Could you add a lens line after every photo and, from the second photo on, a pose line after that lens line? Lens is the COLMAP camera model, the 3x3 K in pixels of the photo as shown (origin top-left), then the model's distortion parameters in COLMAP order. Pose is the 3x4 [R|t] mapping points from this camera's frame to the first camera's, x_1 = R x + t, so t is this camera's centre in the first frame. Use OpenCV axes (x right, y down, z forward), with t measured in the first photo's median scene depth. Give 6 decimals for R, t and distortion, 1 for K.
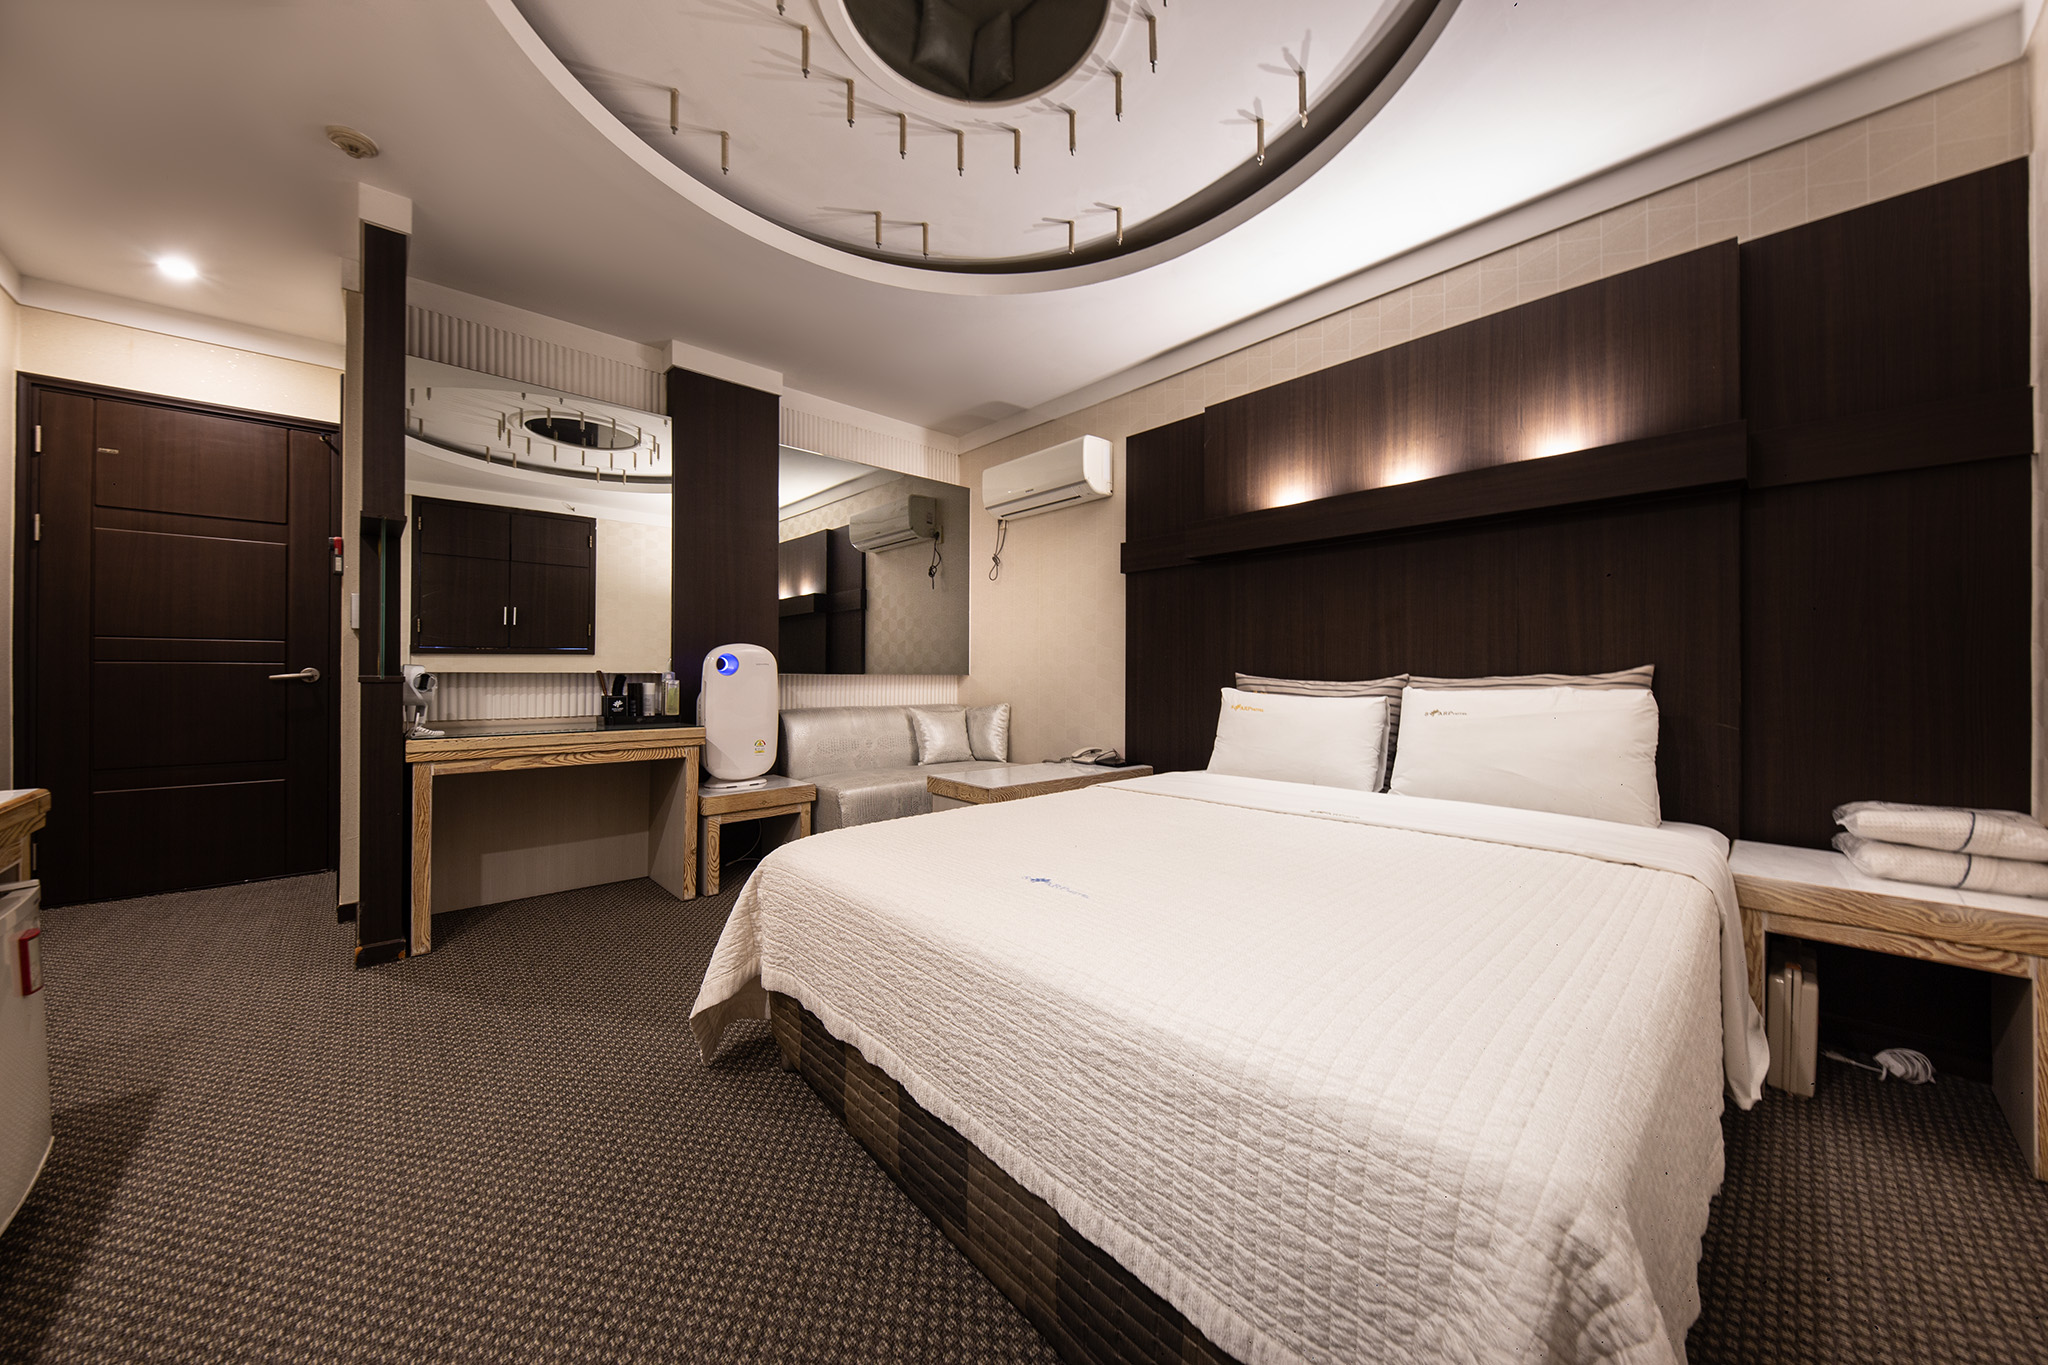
lens RADIAL K [[703.9, 0, 1021.5], [0, 703.9, 672.3], [0, 0, 1]] dist [0.031806, -0.013068]
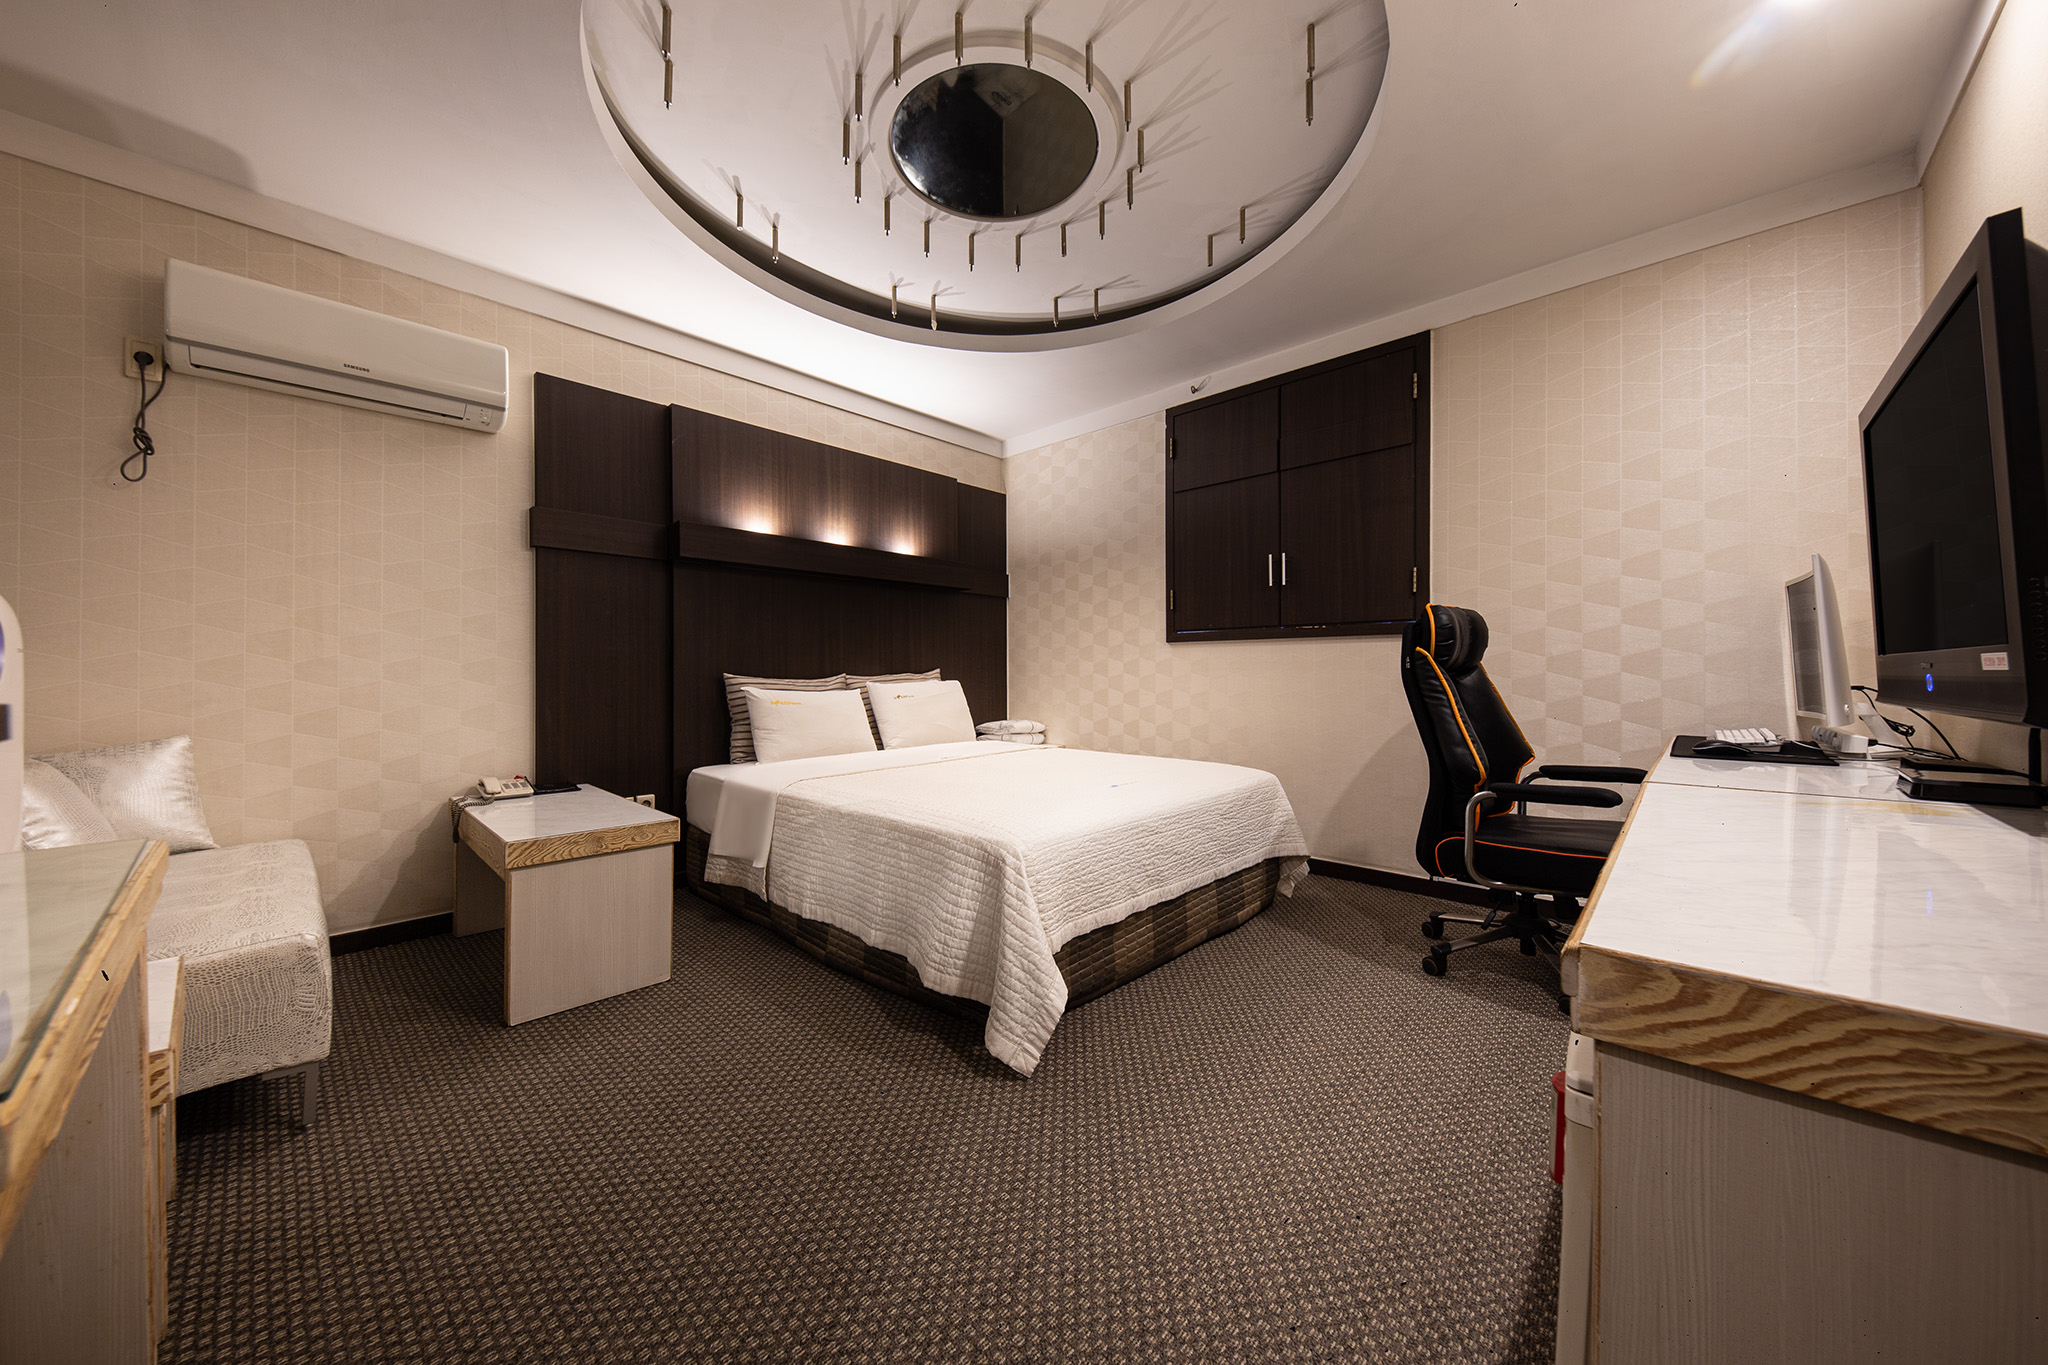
lens RADIAL K [[700.3, 0, 1017.9], [0, 700.3, 672.3], [0, 0, 1]] dist [0.001182, 0.000030]
pose [[-0.062434, 0.002036, 0.998047, -1.095770], [0.000439, 0.999998, -0.002012, 0.003974], [-0.998049, 0.000312, -0.062435, 0.847095]]
